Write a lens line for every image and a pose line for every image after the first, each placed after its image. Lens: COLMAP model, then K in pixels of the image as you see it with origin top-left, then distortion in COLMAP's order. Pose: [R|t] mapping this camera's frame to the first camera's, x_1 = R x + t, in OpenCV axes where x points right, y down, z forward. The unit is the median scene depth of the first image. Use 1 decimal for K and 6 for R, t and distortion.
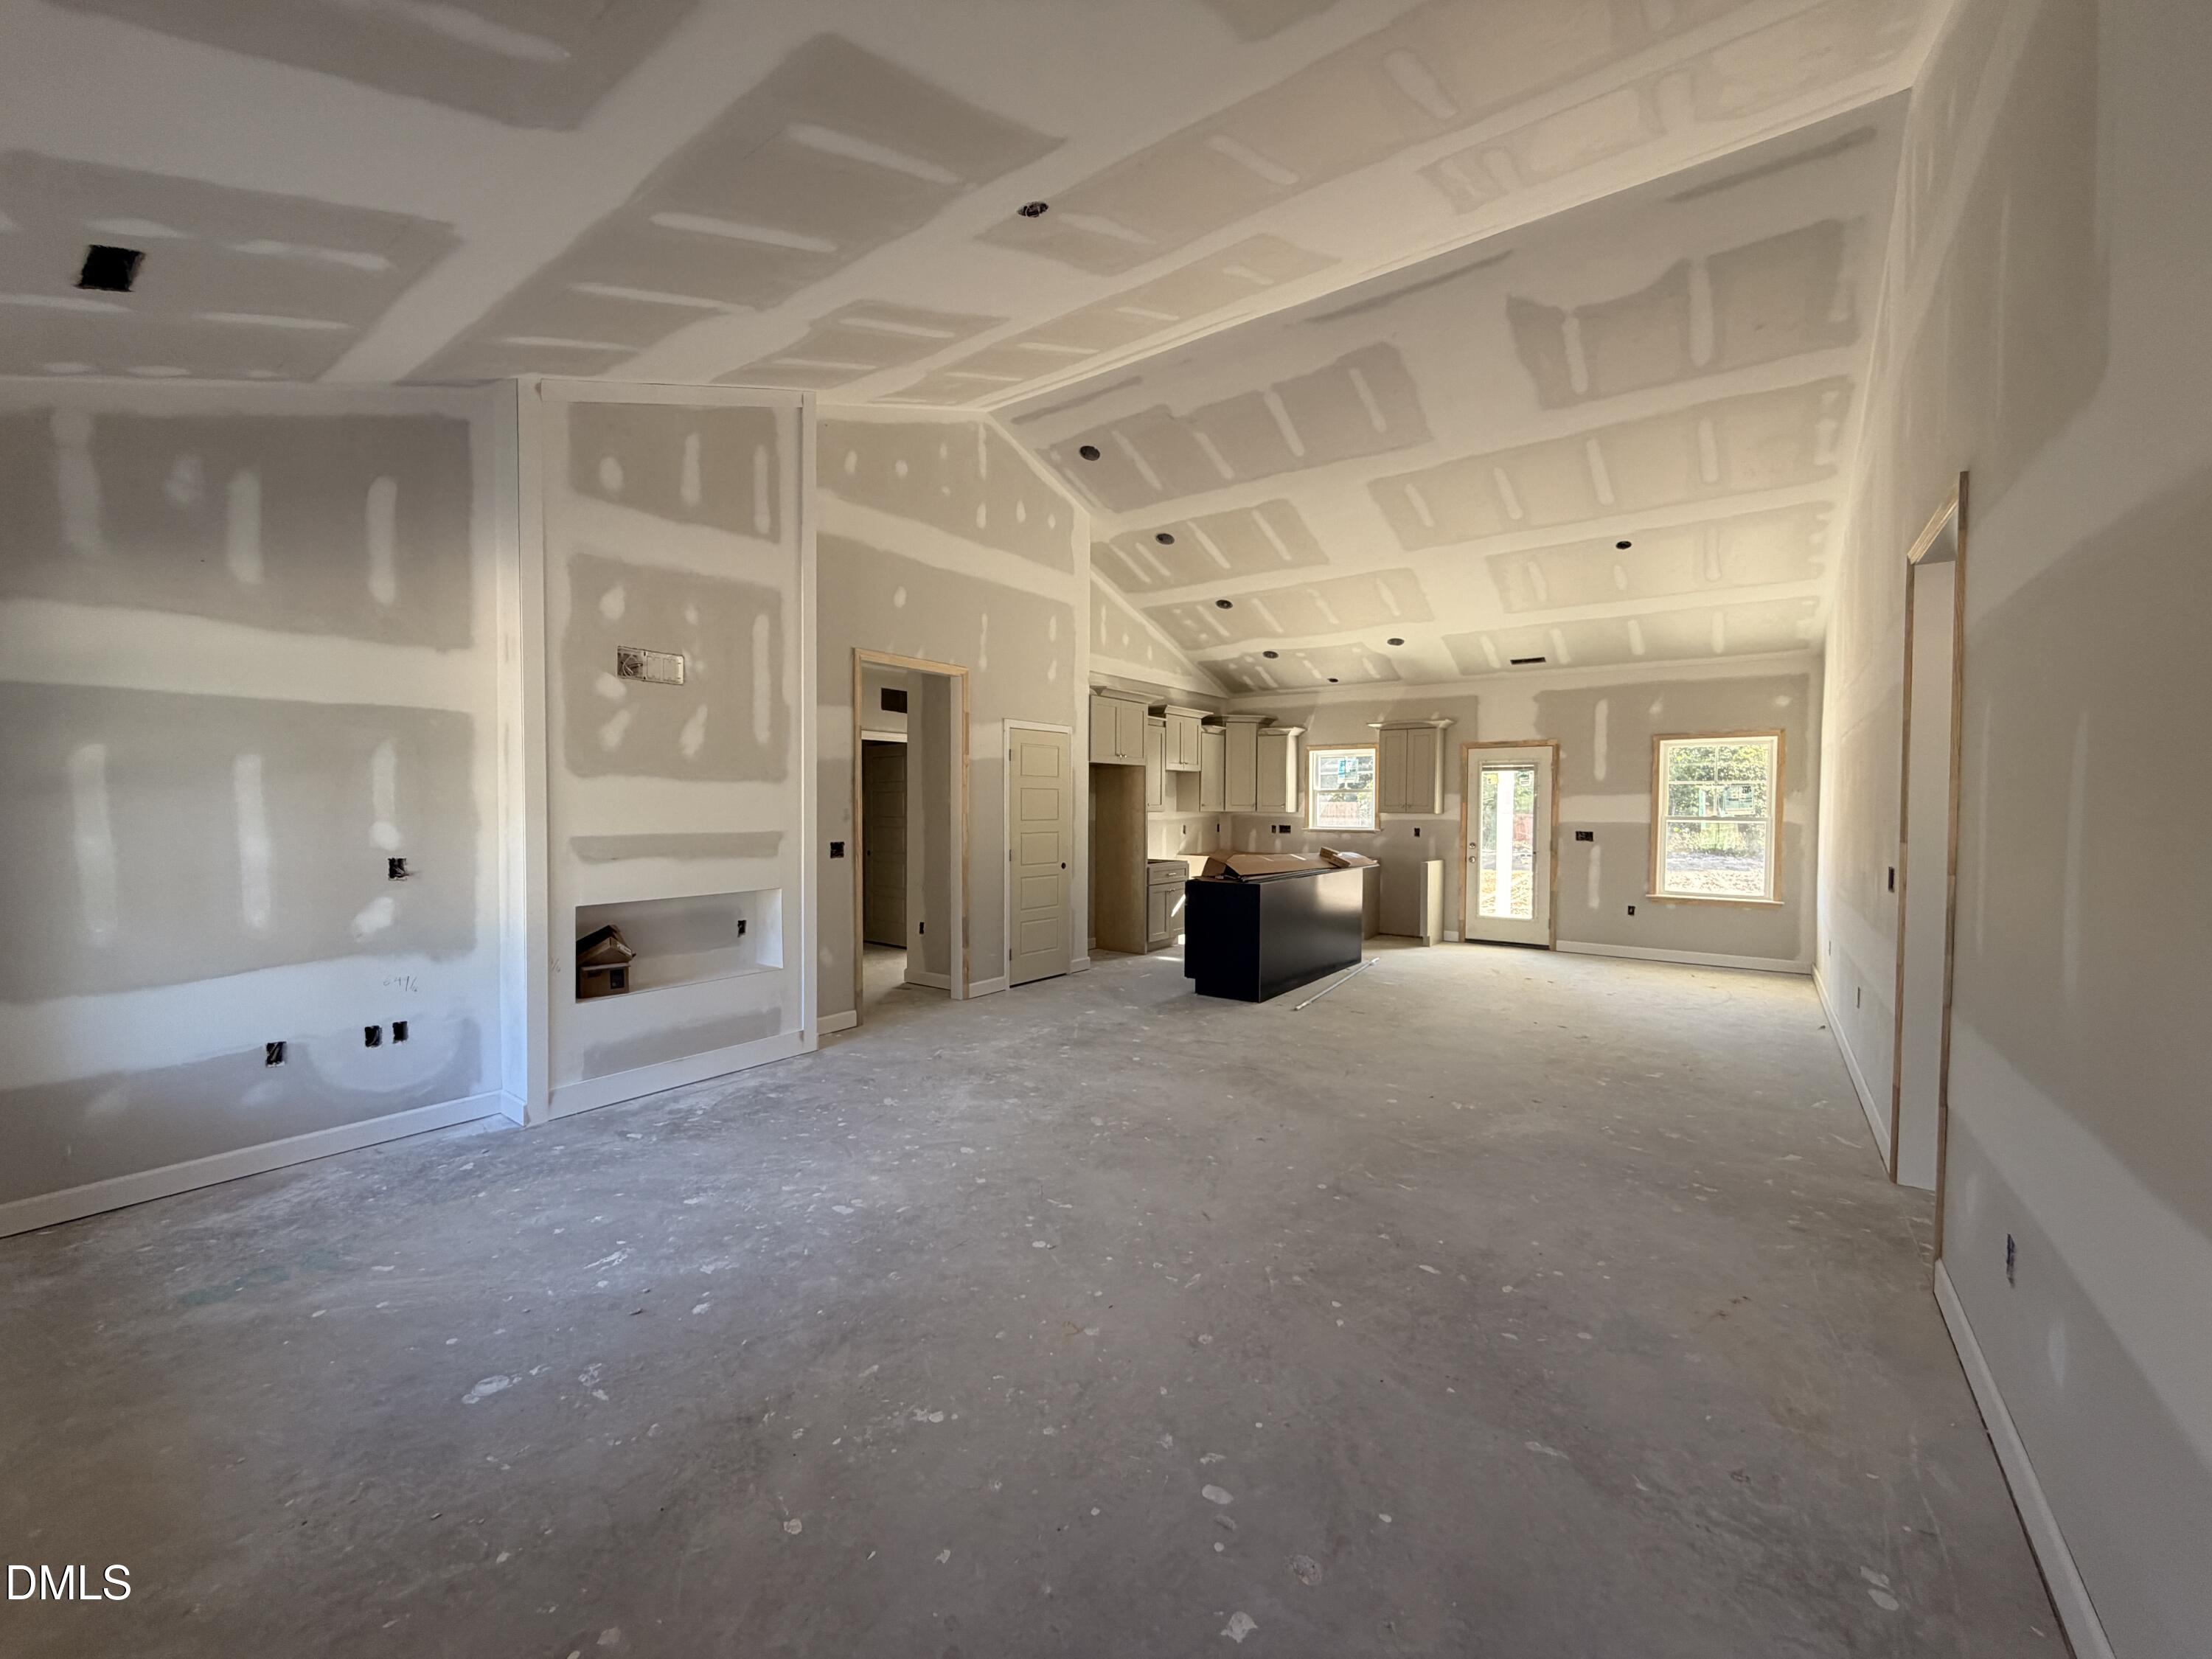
lens RADIAL K [[885.3, 0, 1100.9], [0, 885.3, 829.1], [0, 0, 1]] dist [0.001145, 0.000017]
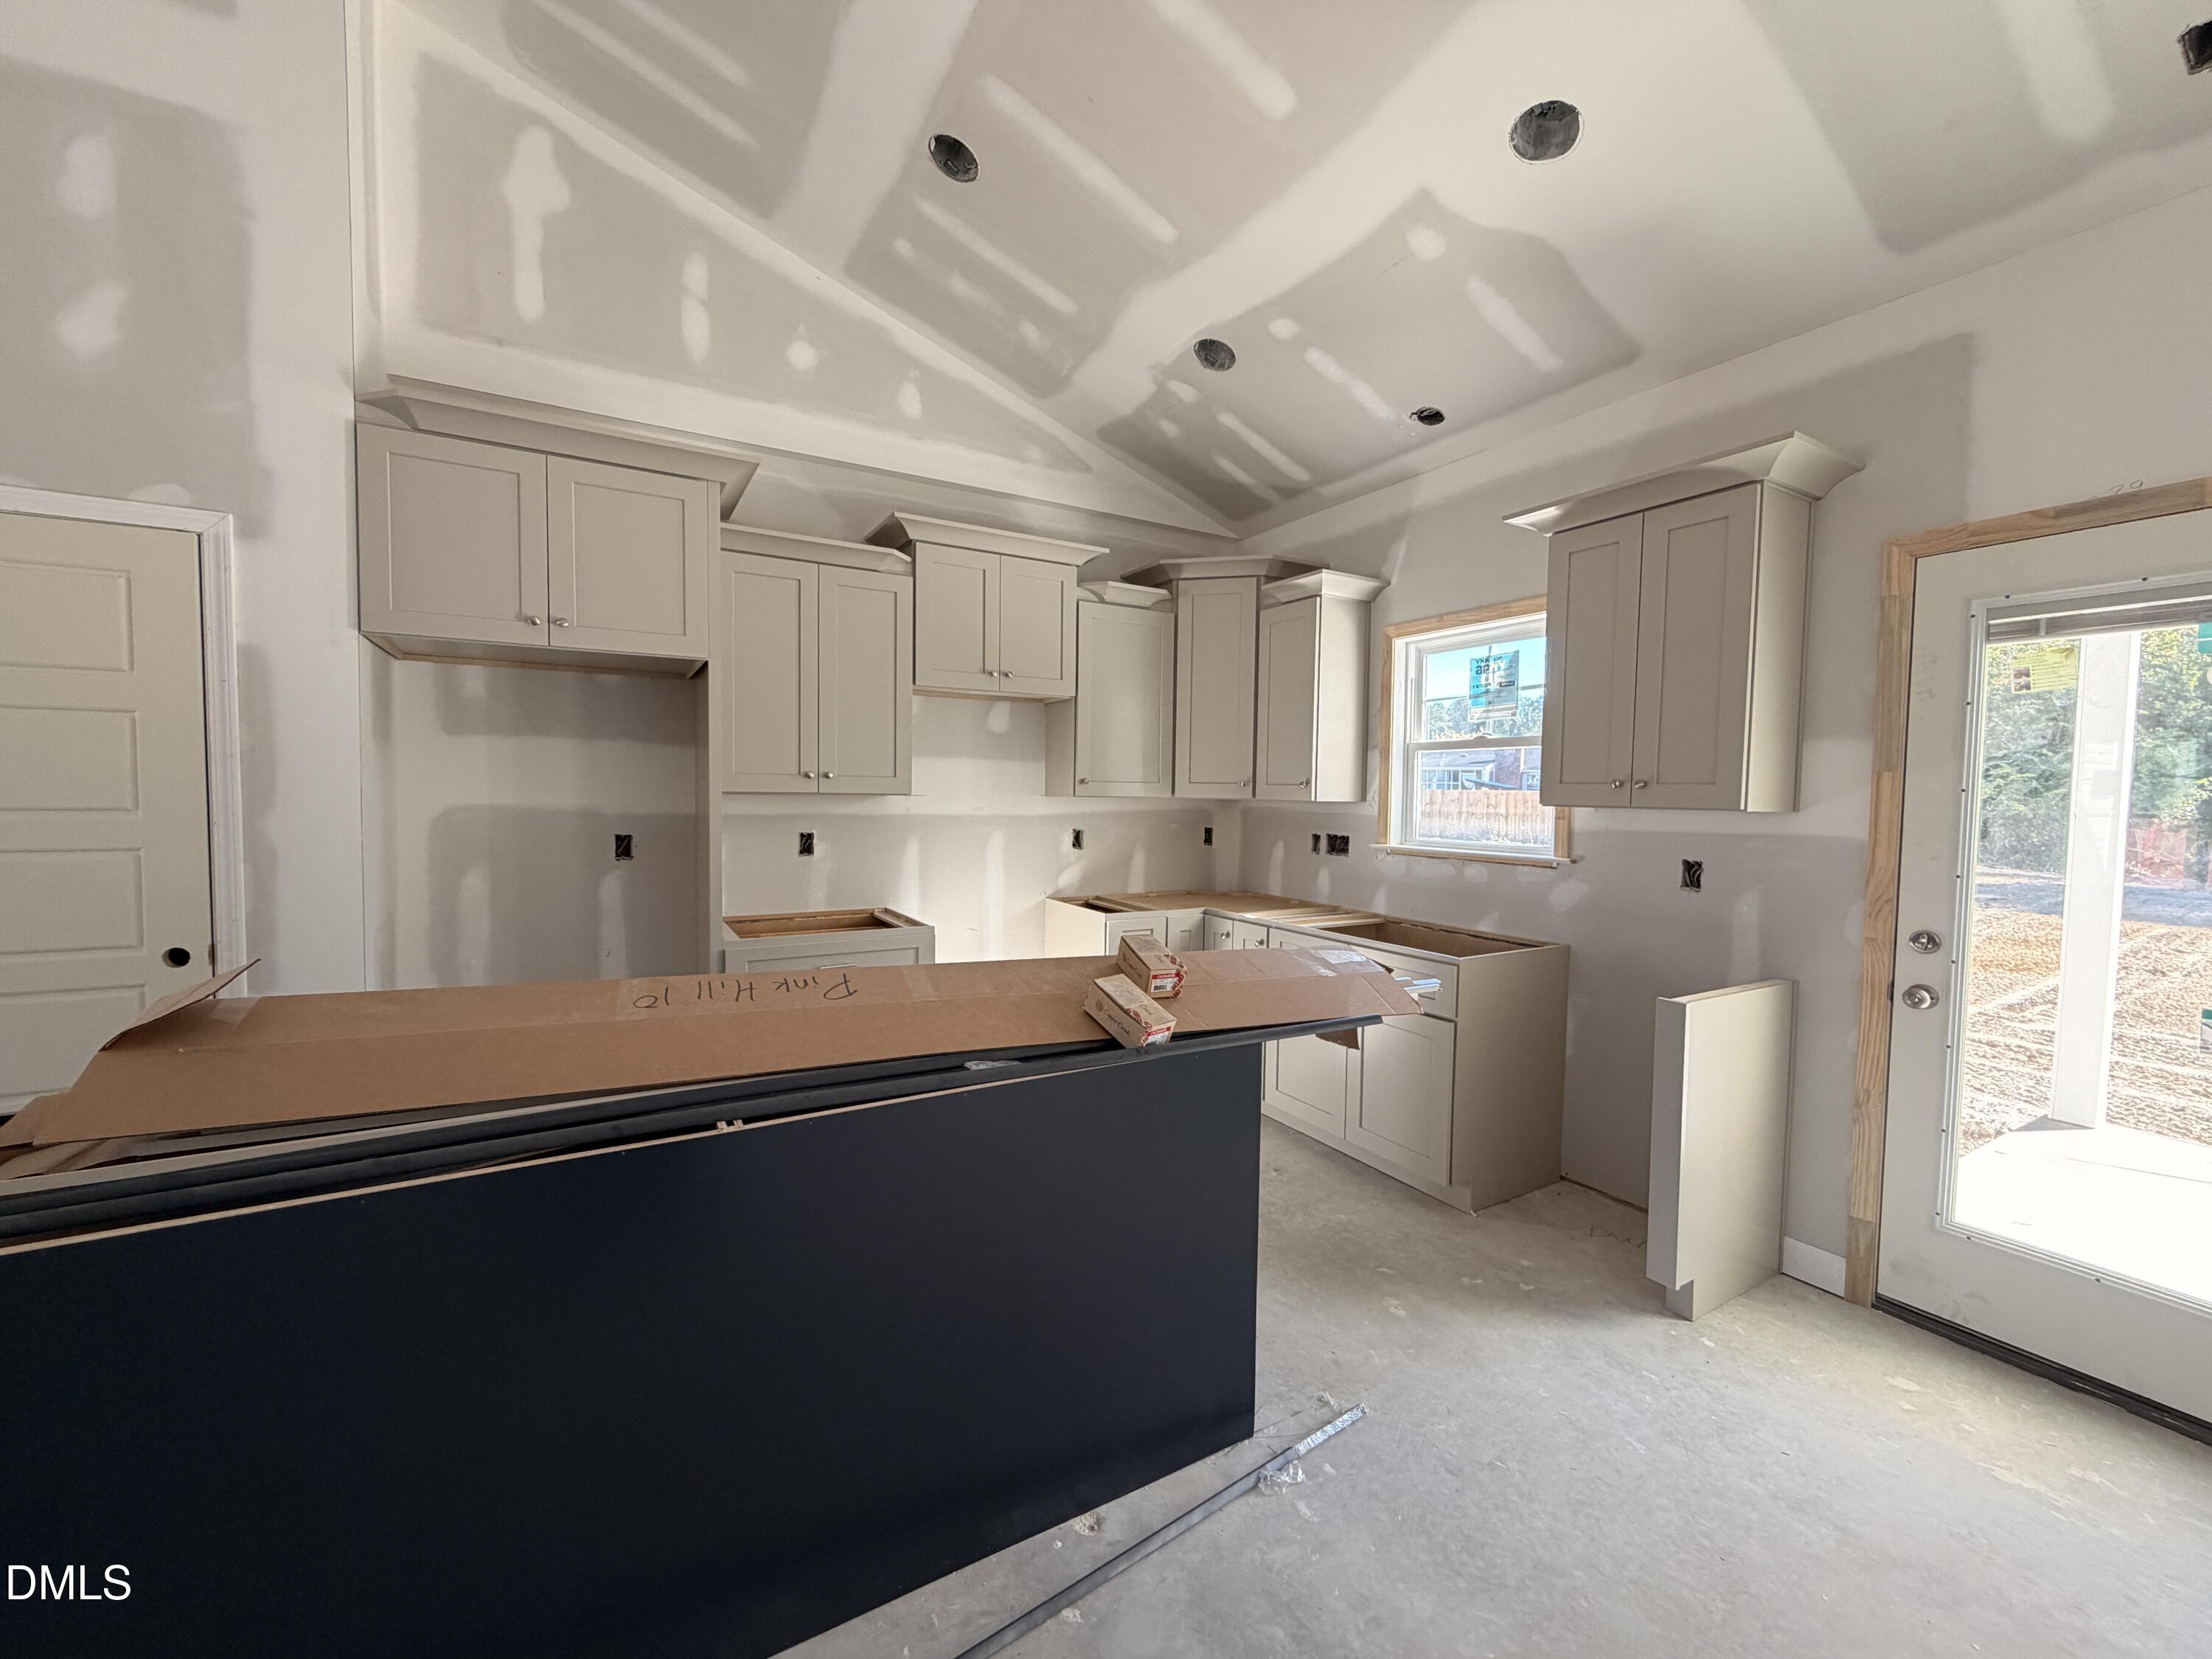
lens RADIAL K [[885.3, 0, 1100.9], [0, 885.3, 829.1], [0, 0, 1]] dist [0.001145, 0.000017]
pose [[0.914881, 0.025691, -0.402906, 0.313157], [-0.020885, 0.999649, 0.016318, -0.012871], [0.403184, -0.006515, 0.915096, 0.690362]]
